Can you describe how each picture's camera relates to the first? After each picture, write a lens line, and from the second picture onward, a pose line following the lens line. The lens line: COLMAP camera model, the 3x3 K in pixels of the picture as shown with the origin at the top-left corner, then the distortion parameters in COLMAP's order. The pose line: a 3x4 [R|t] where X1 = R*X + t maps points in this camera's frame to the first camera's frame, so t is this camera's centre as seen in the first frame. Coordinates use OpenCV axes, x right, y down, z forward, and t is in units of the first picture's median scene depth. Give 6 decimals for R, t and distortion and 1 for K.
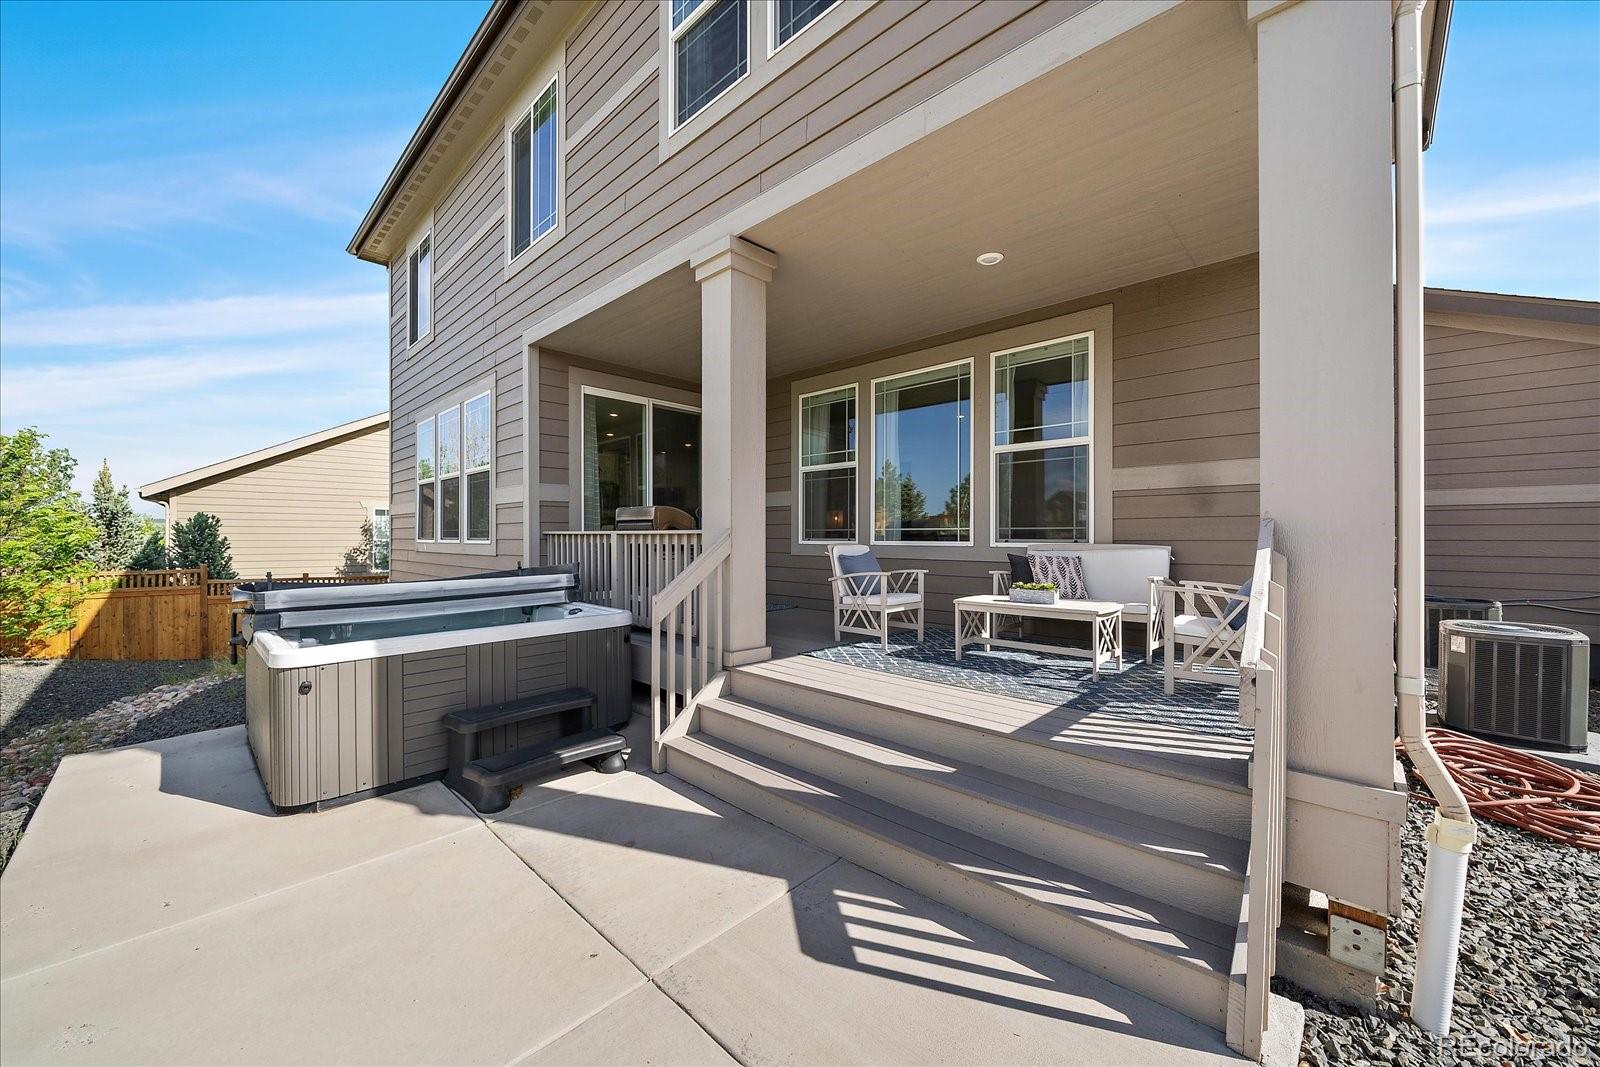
lens RADIAL K [[583.4, 0, 800.0], [0, 583.4, 533.5], [0, 0, 1]] dist [-0.000202, 0.000051]
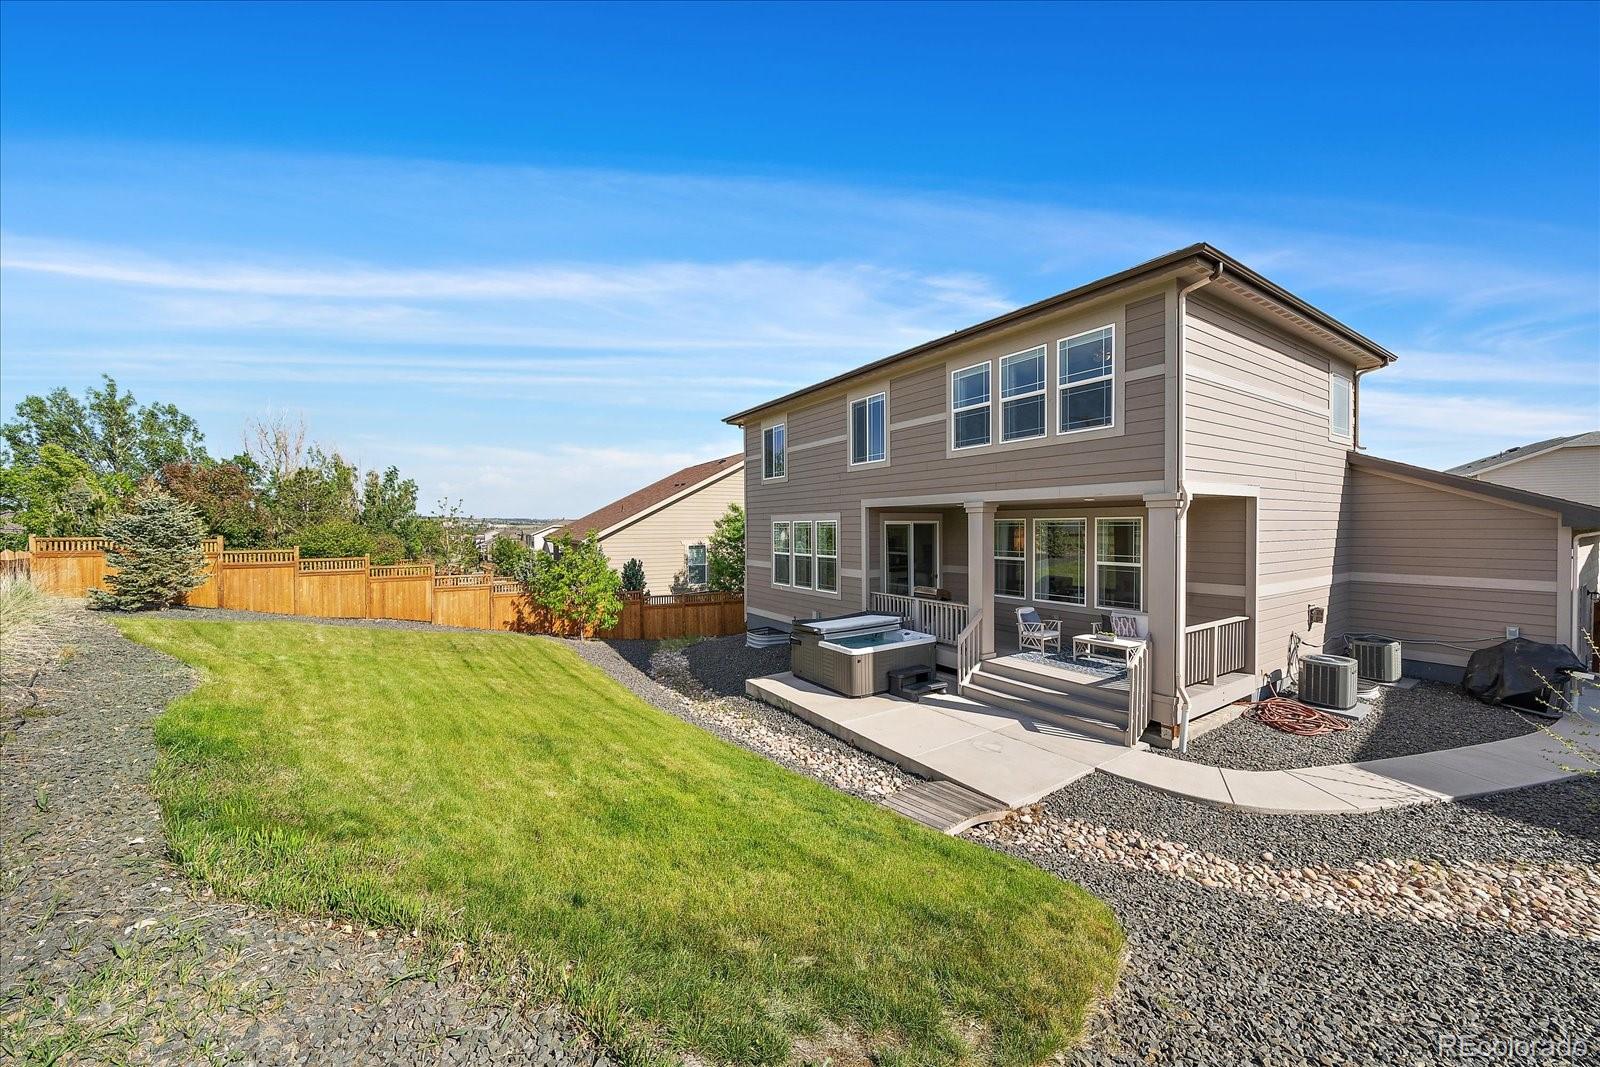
lens RADIAL K [[583.4, 0, 800.0], [0, 583.4, 533.5], [0, 0, 1]] dist [-0.000202, 0.000051]
pose [[0.975056, -0.003294, -0.221935, -0.314275], [0.007900, 0.999771, 0.019871, -0.381691], [0.221819, -0.021128, 0.974859, -1.657437]]
